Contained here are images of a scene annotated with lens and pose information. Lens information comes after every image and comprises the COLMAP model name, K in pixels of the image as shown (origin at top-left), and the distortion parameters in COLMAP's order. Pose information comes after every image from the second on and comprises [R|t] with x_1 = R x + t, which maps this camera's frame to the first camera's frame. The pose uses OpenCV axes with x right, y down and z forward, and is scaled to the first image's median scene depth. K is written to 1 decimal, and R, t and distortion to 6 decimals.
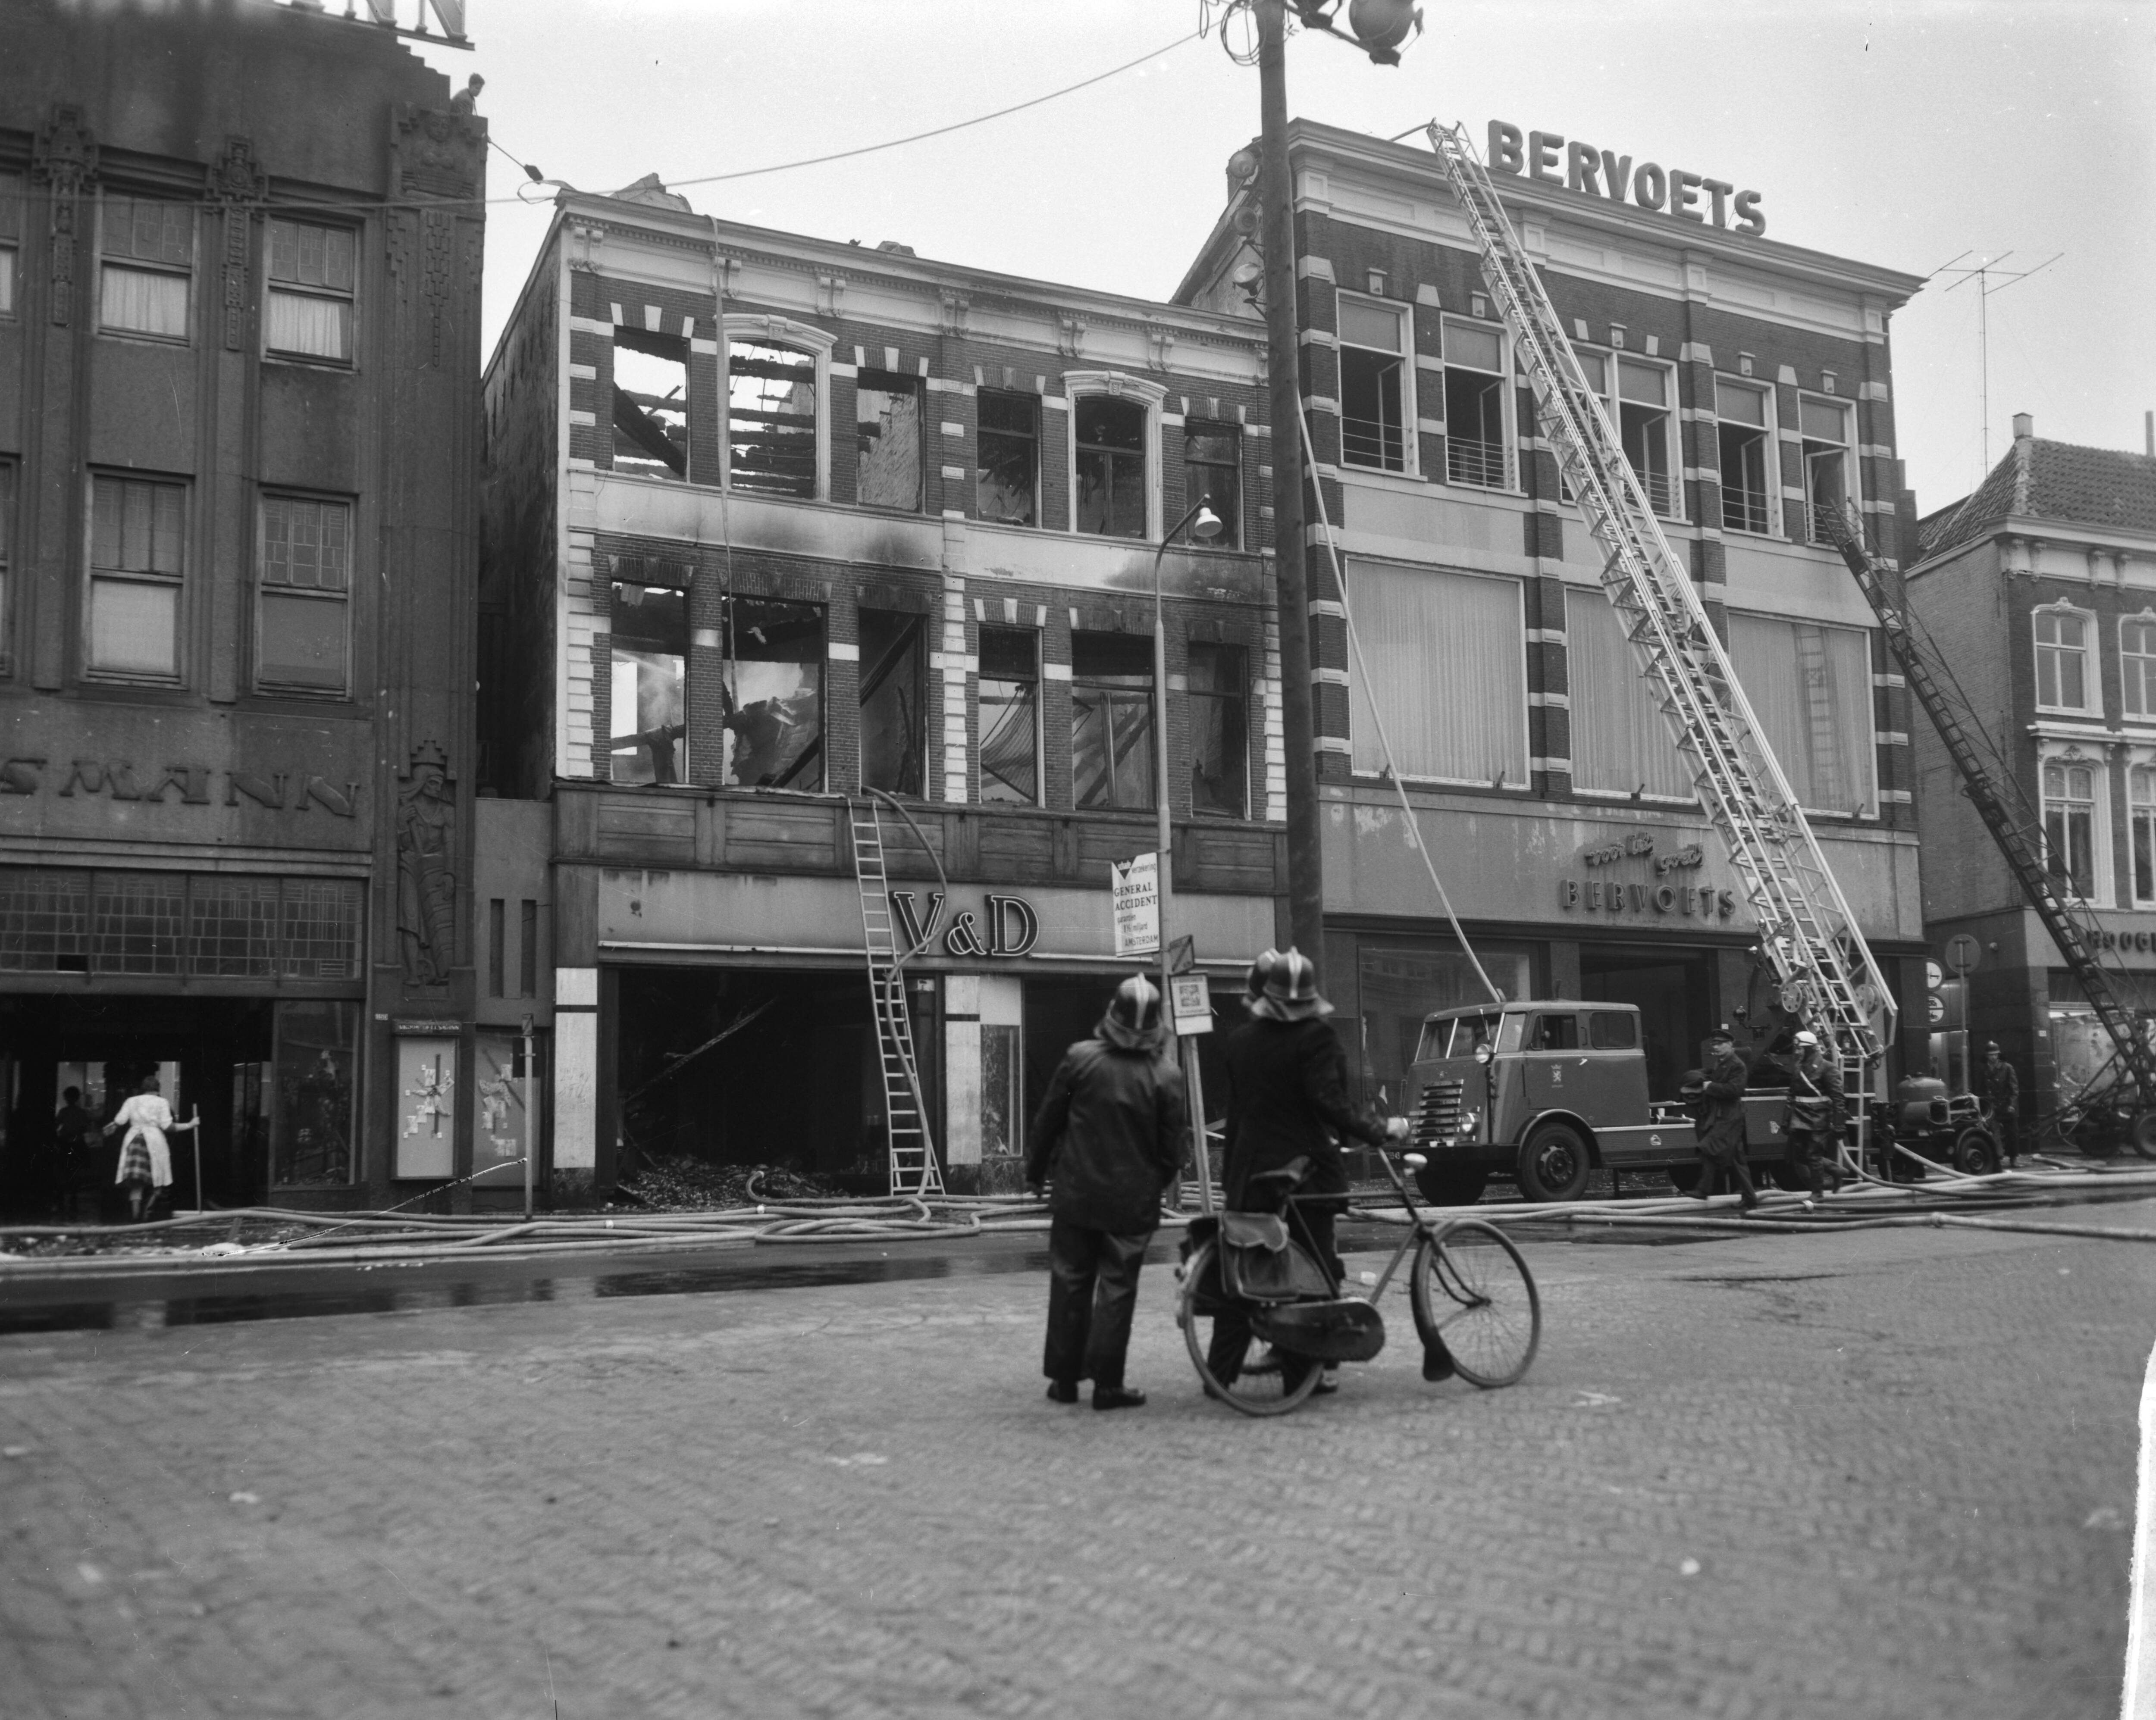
lens RADIAL K [[2434.6, 0, 1081.3], [0, 2434.6, 871.3], [0, 0, 1]] dist [0.004099, 0.001586]
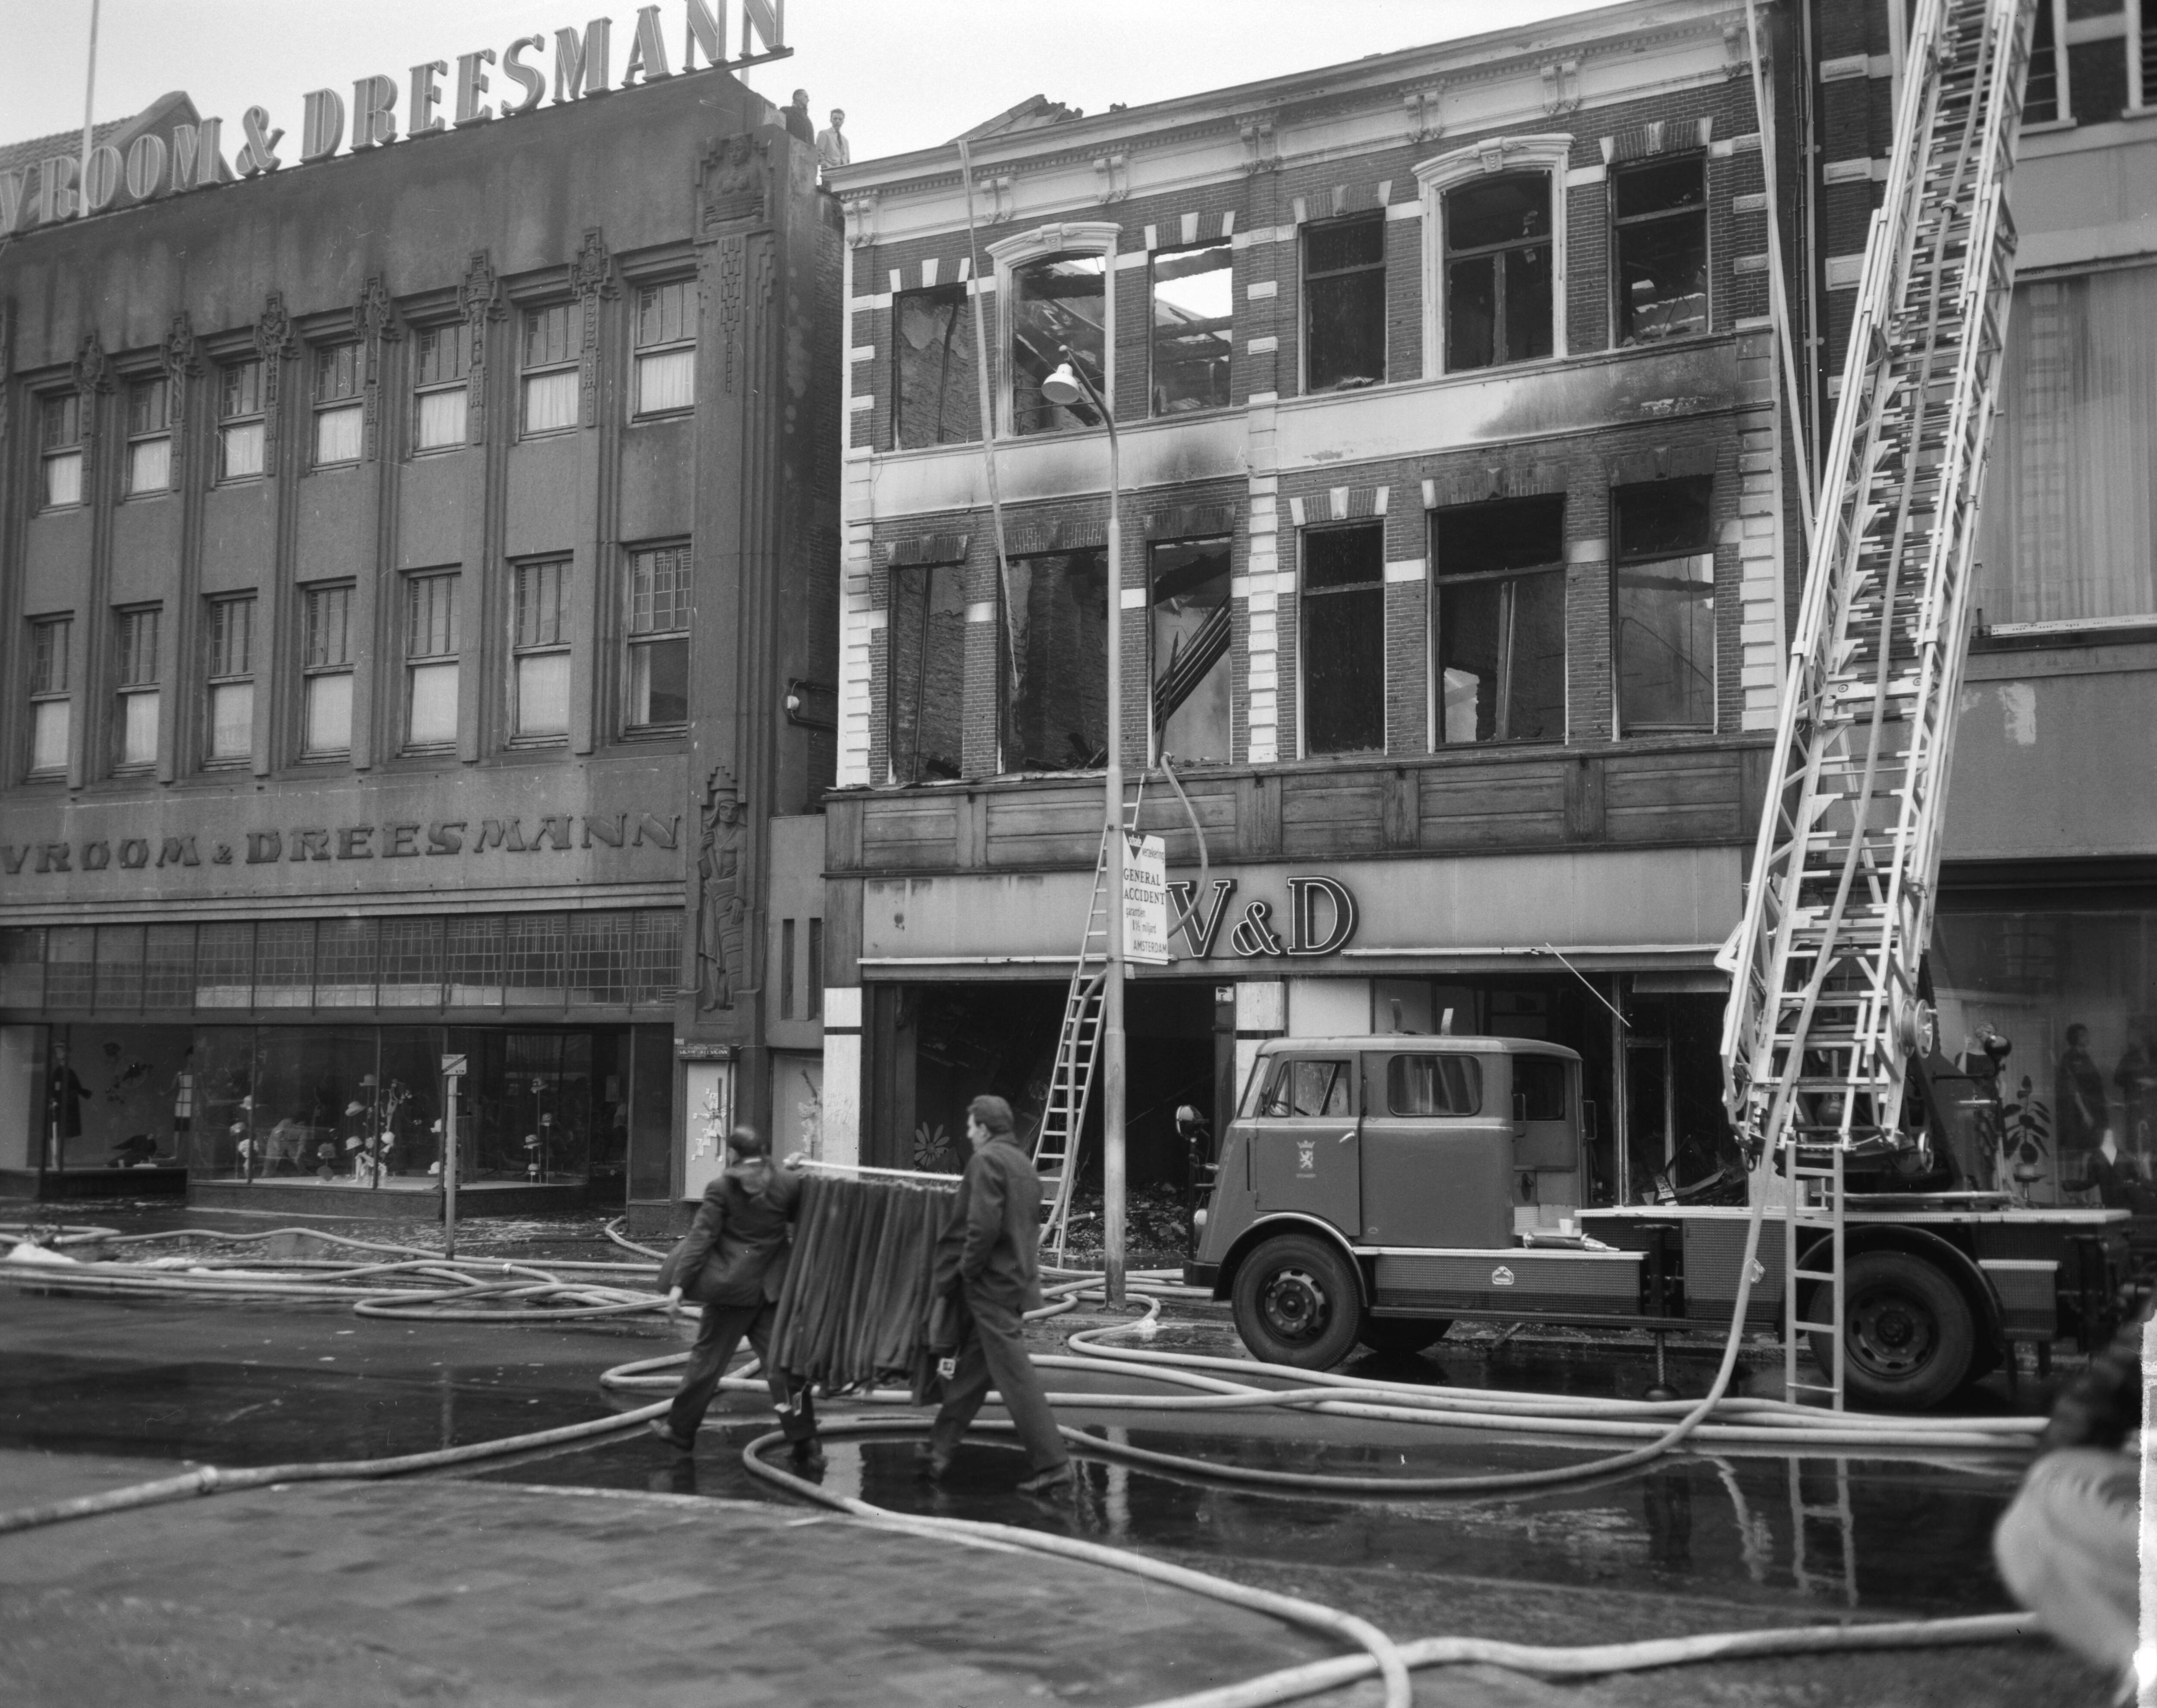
lens RADIAL K [[2327.8, 0, 1011.3], [0, 2327.8, 892.6], [0, 0, 1]] dist [0.000707, 0.008231]
pose [[0.520211, -0.047657, -0.852707, 0.556753], [0.075851, 0.997074, -0.009451, 0.015151], [0.850663, -0.059762, 0.522304, 0.538717]]
